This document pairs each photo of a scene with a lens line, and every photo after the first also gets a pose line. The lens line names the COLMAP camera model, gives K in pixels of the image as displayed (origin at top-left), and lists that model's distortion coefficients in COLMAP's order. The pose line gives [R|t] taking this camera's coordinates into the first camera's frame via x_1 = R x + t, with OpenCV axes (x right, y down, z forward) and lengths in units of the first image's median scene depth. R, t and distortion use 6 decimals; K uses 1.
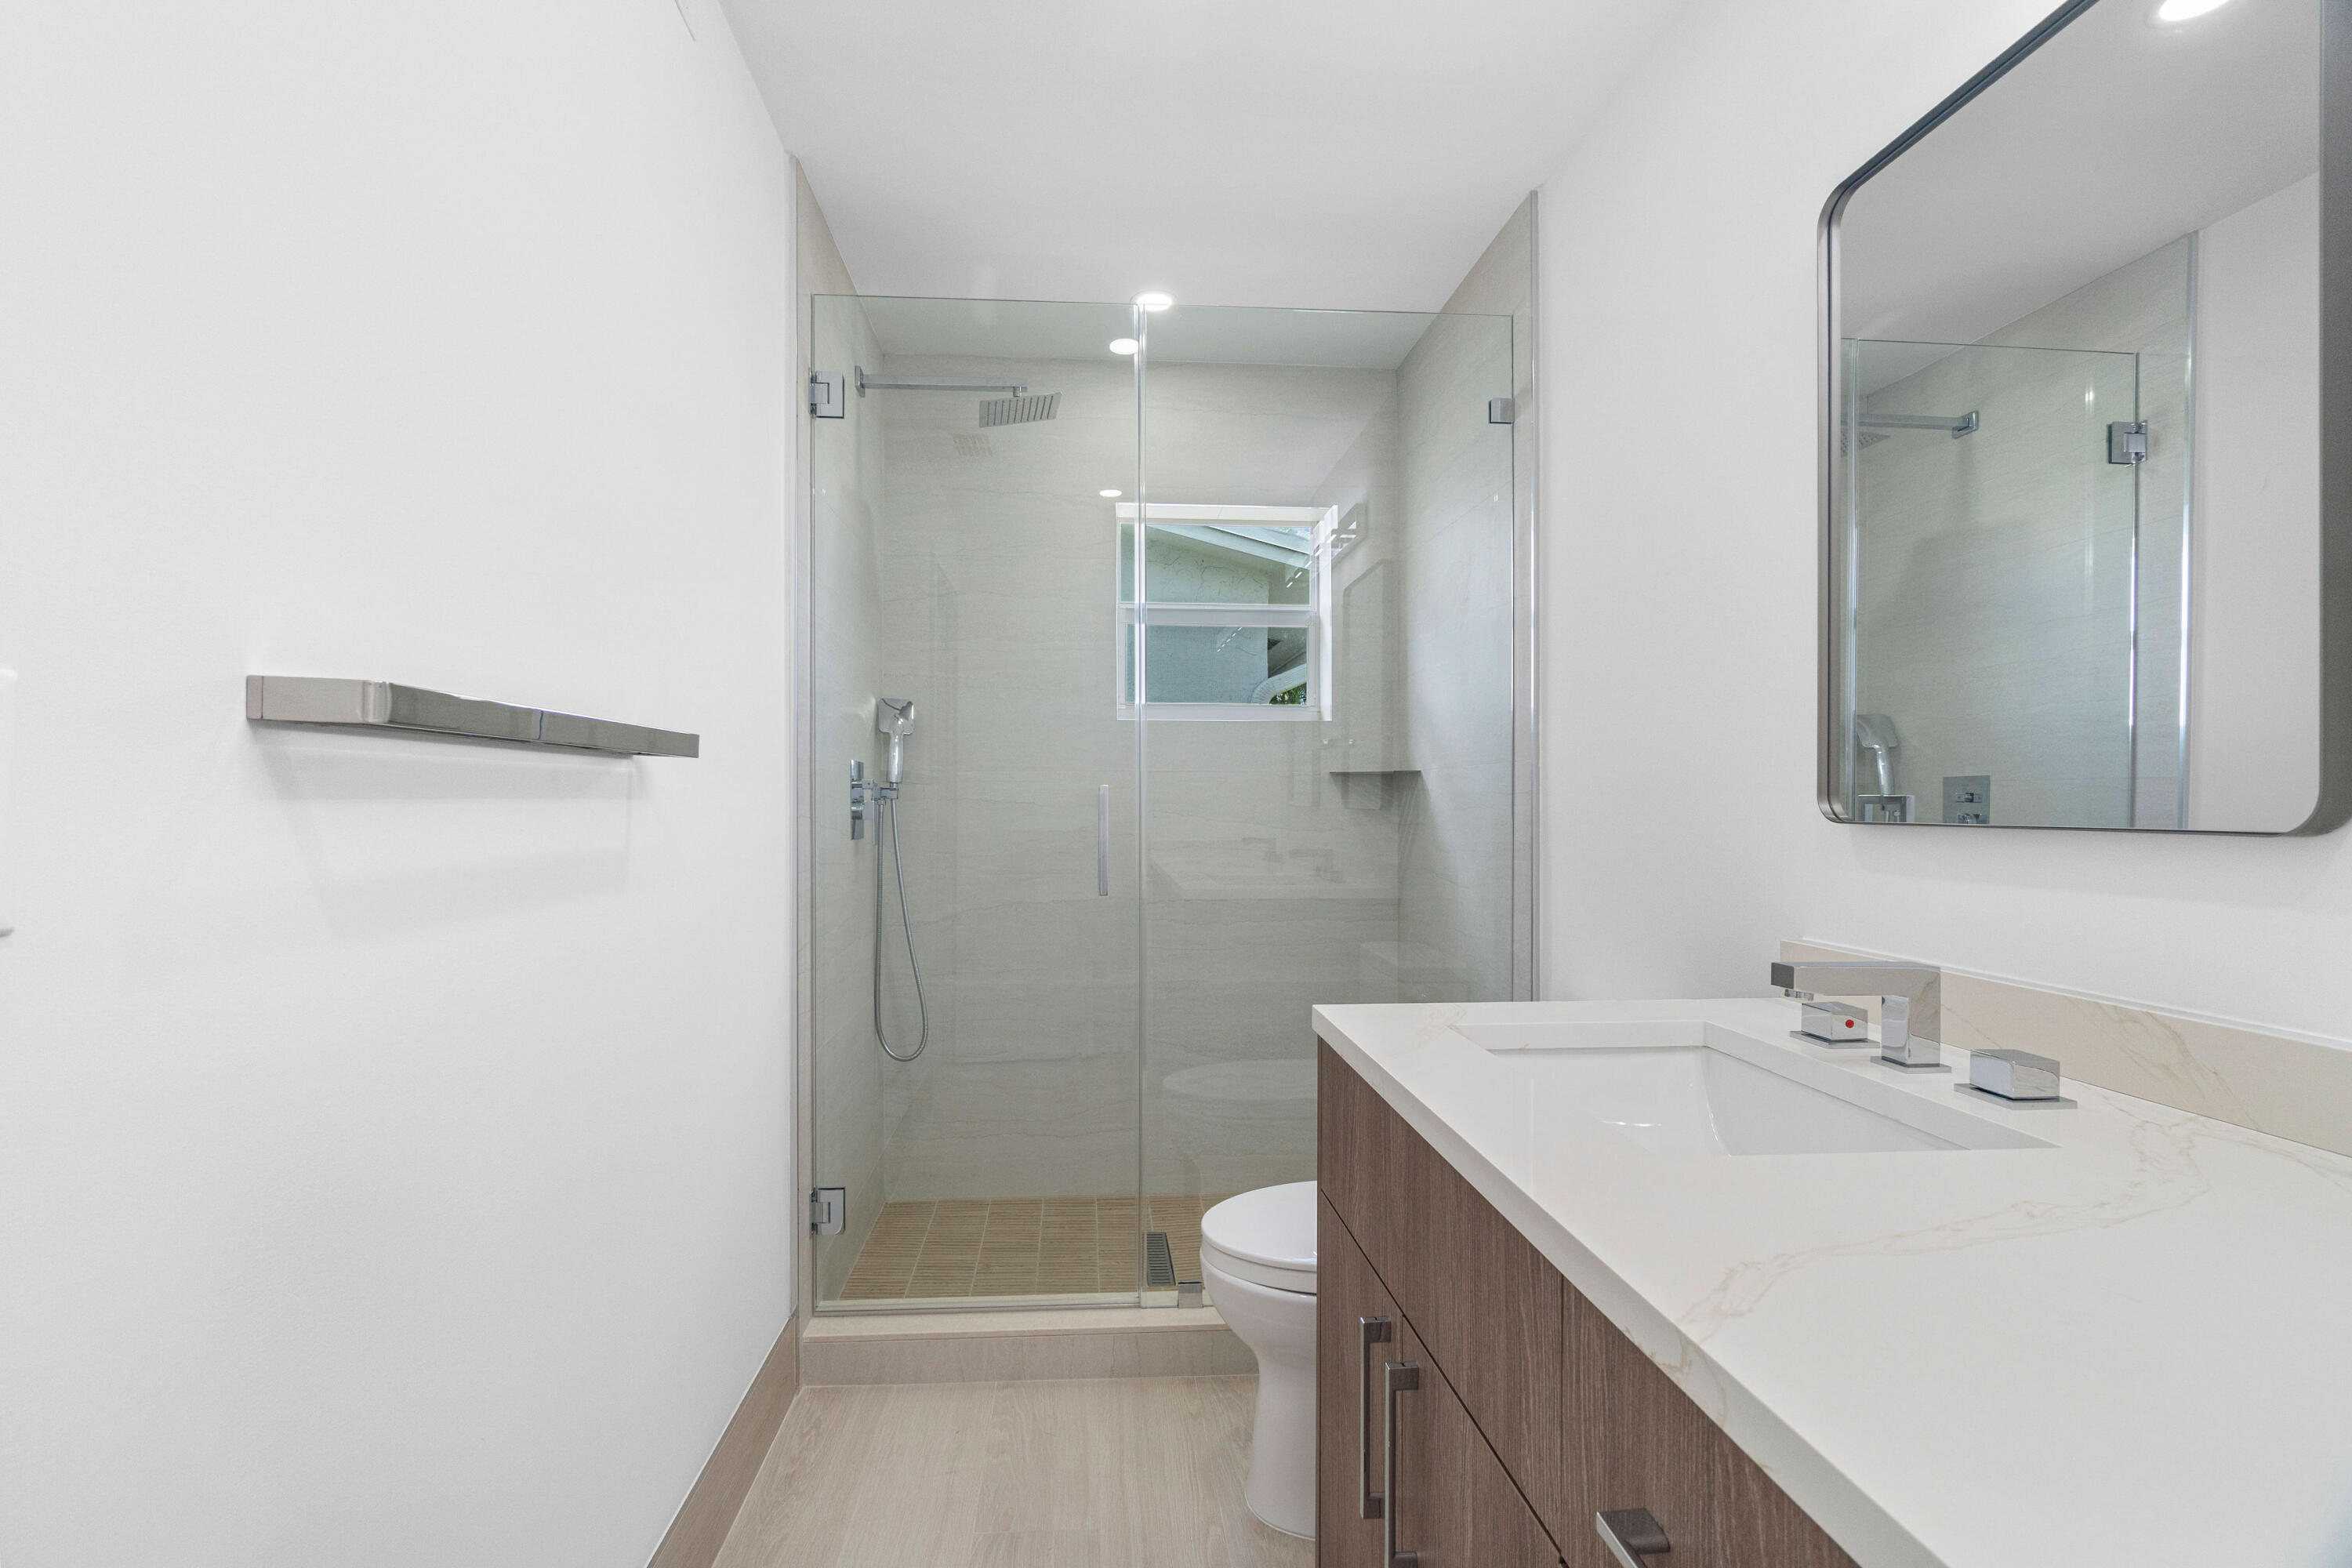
lens RADIAL K [[1026.6, 0, 1167.7], [0, 1026.6, 801.3], [0, 0, 1]] dist [0.002486, 0.000438]
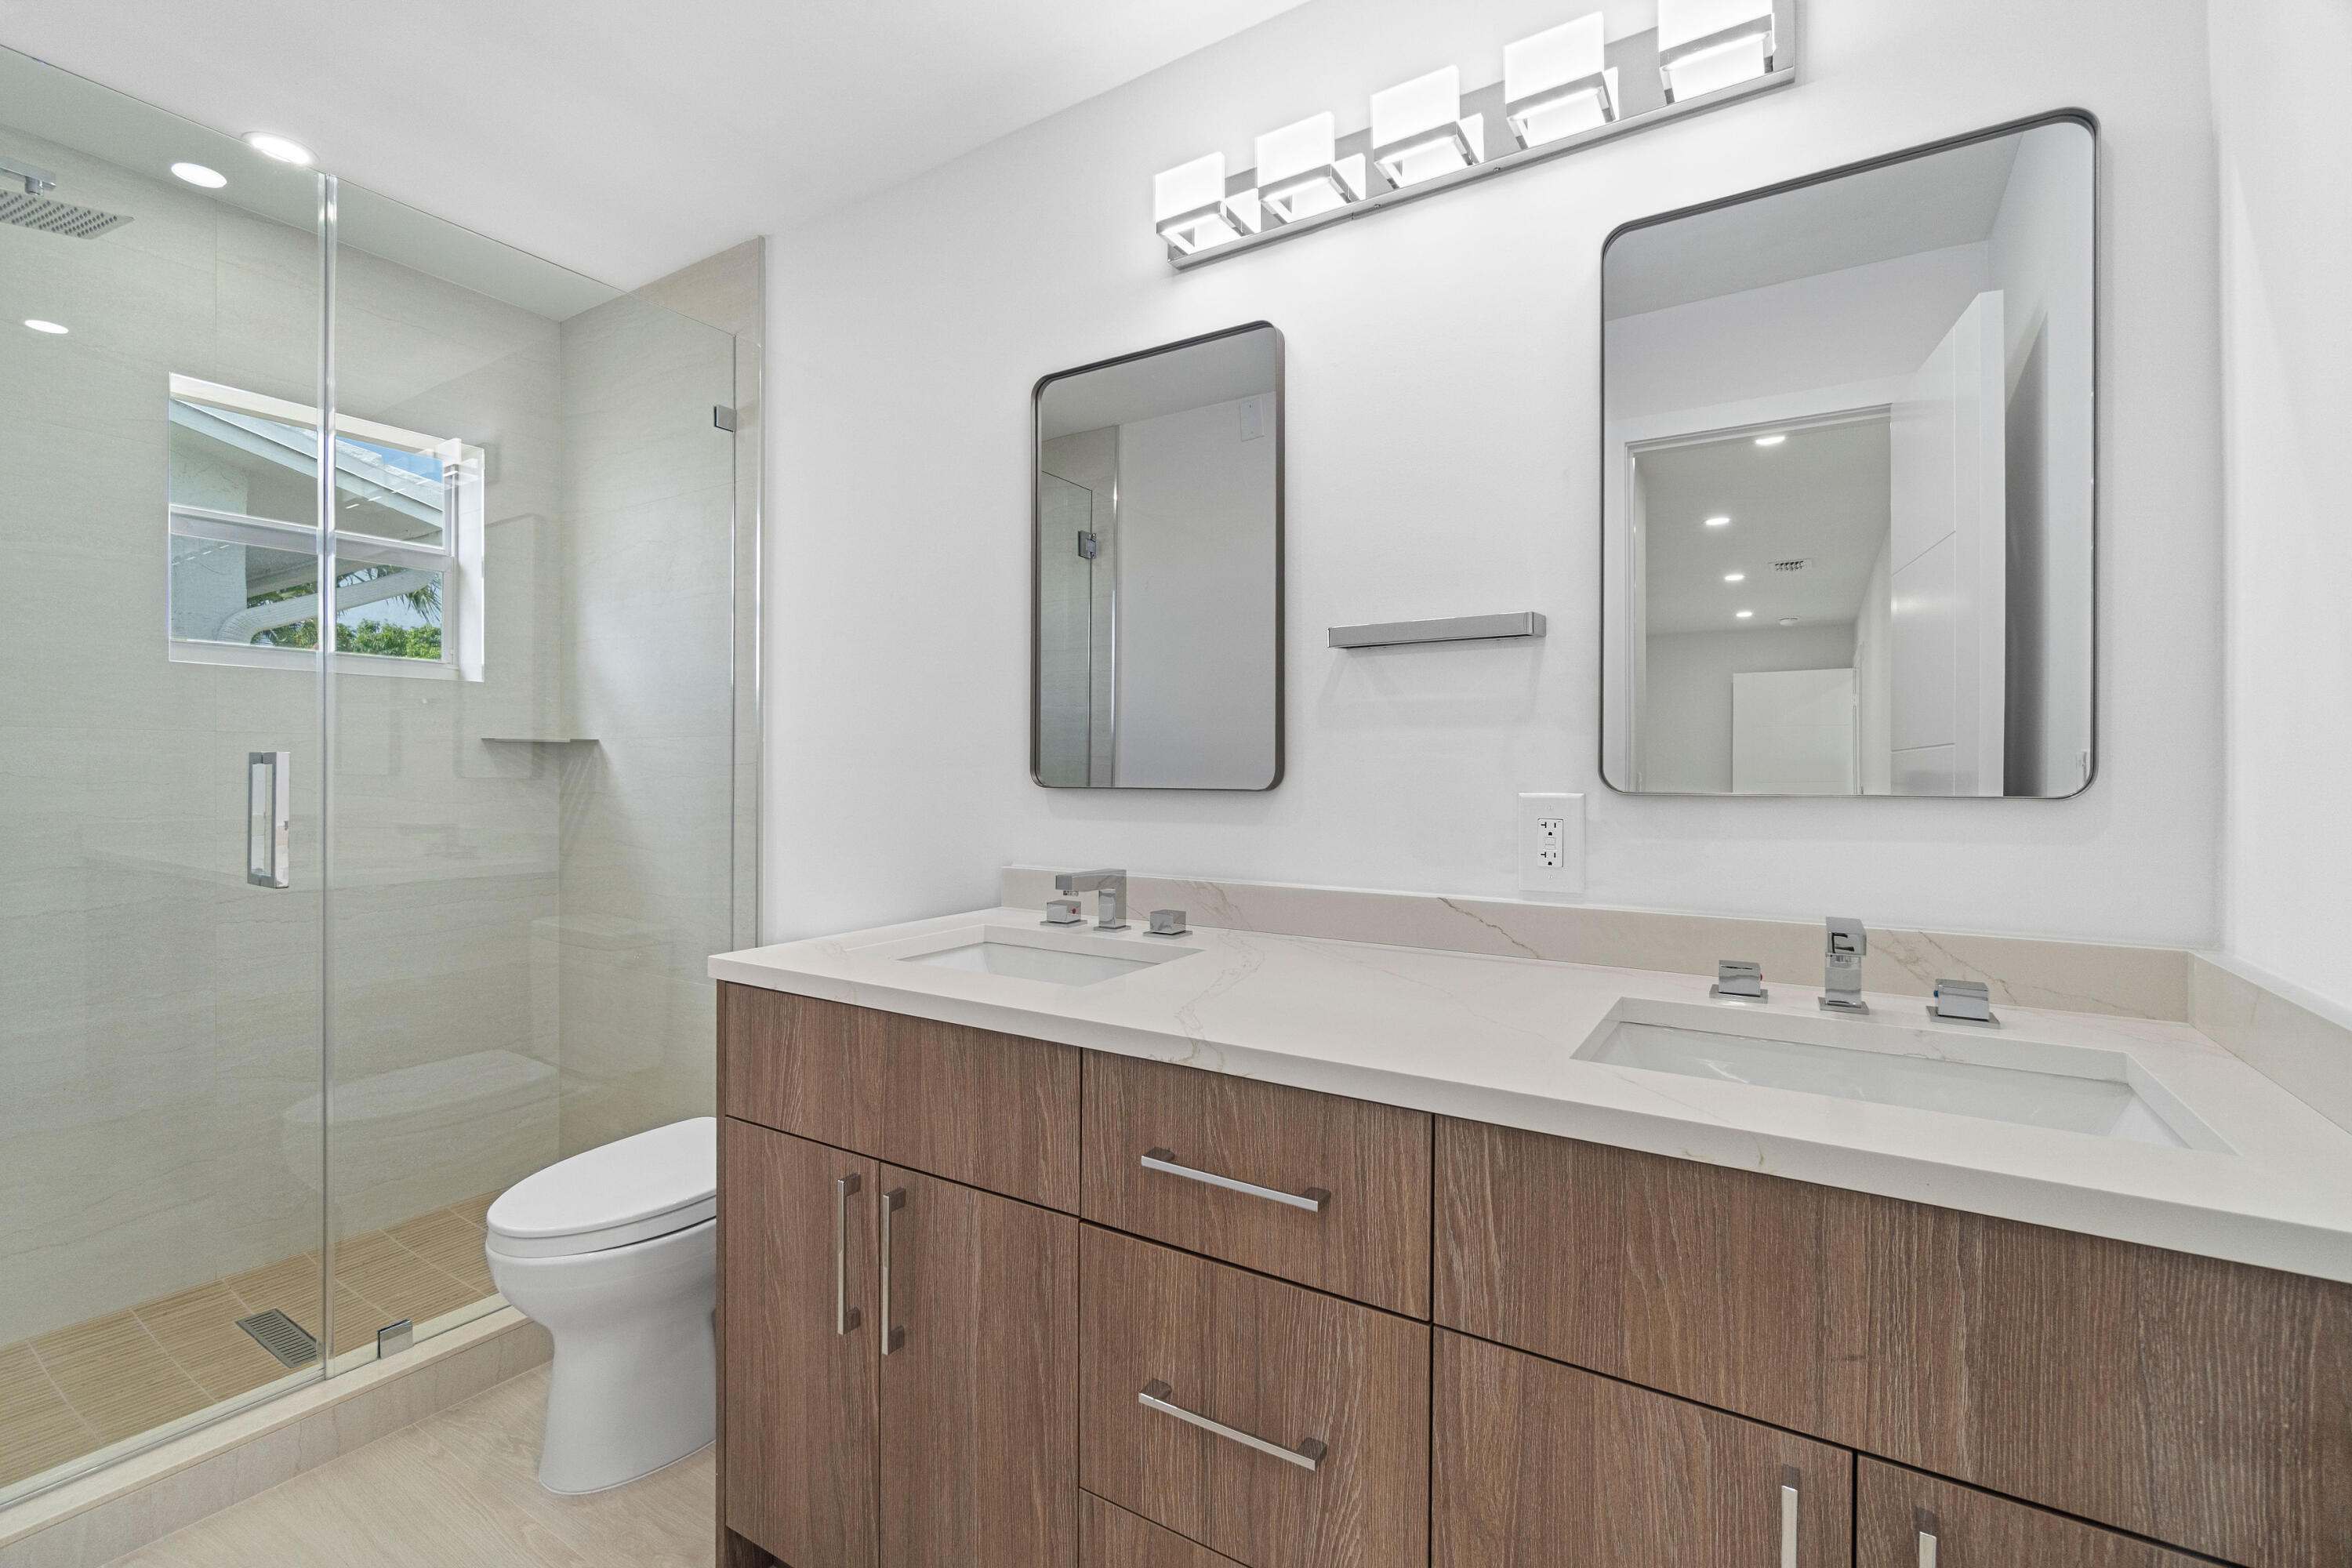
lens RADIAL K [[1014.7, 0, 1172.9], [0, 1014.7, 765.7], [0, 0, 1]] dist [-0.001214, -0.000449]
pose [[0.594175, 0.003859, 0.804327, -0.251456], [-0.003089, 0.999992, -0.002516, -0.004688], [-0.804330, -0.000989, 0.594182, -0.036014]]
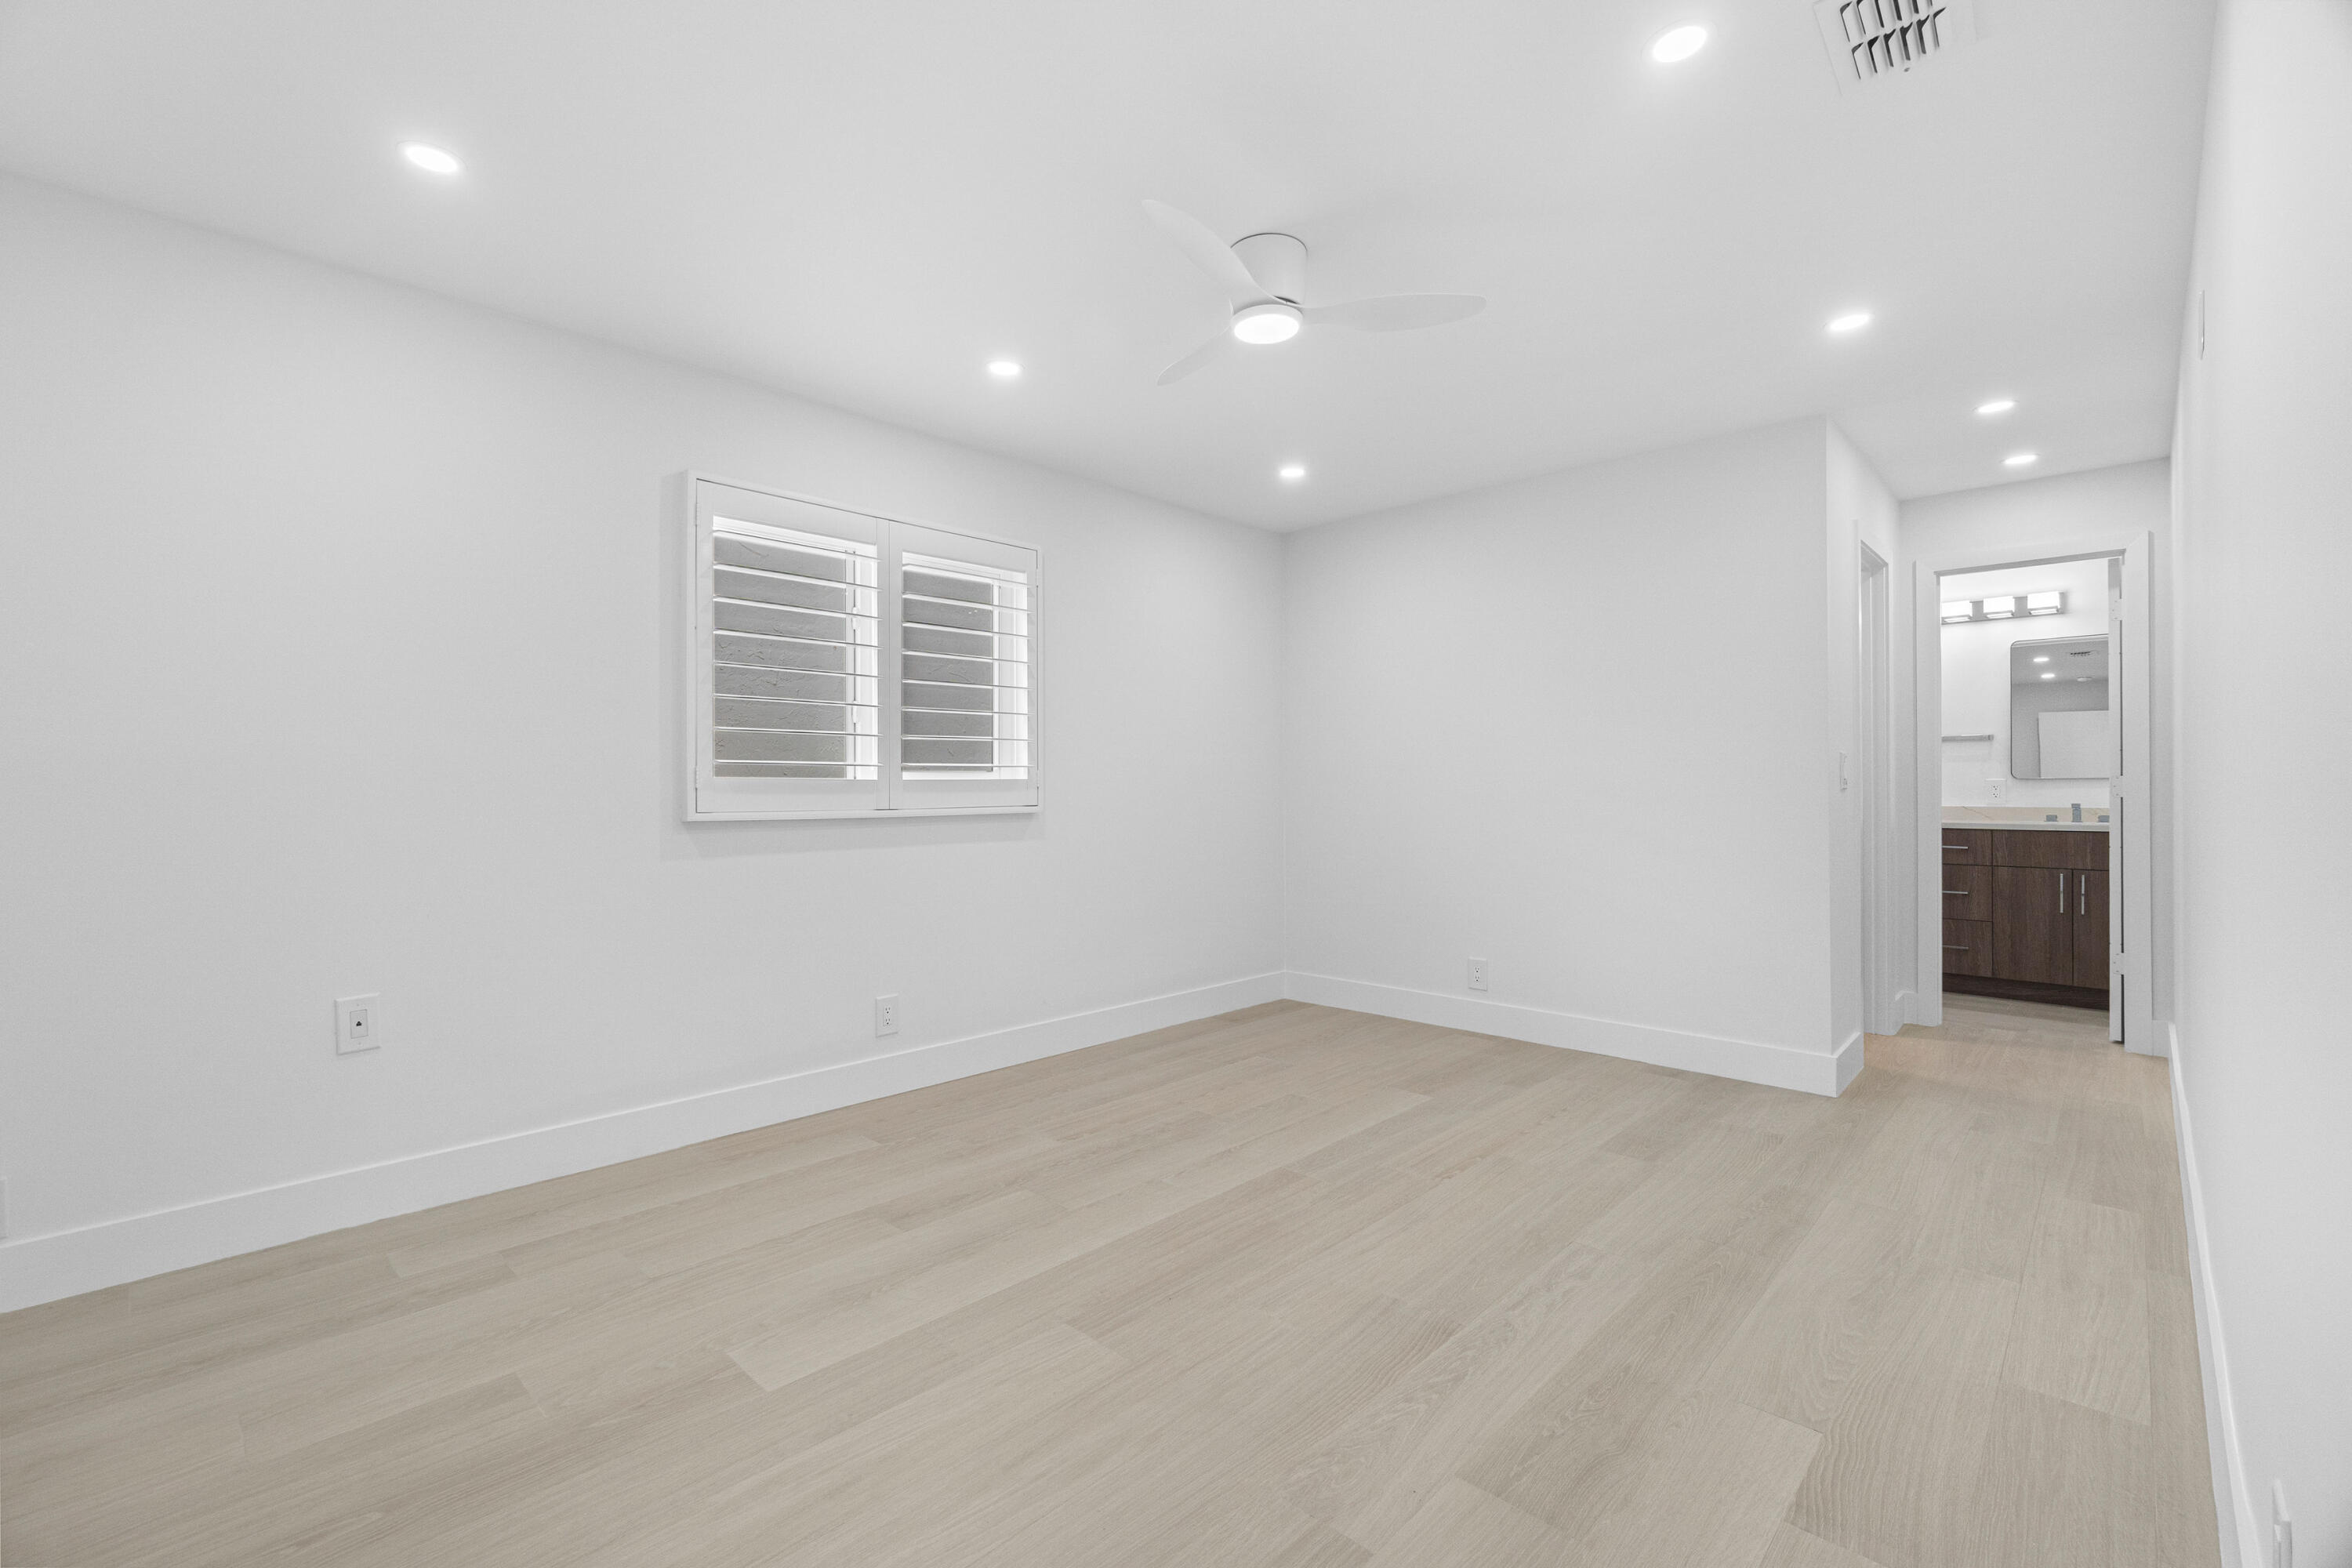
lens RADIAL K [[1021.8, 0, 1176.0], [0, 1021.8, 784.0], [0, 0, 1]] dist [-0.001958, -0.000410]
pose [[0.736833, 0.003921, 0.676064, -3.025032], [0.002017, 0.999966, -0.007997, 0.043148], [-0.676072, 0.007256, 0.736800, -0.364861]]
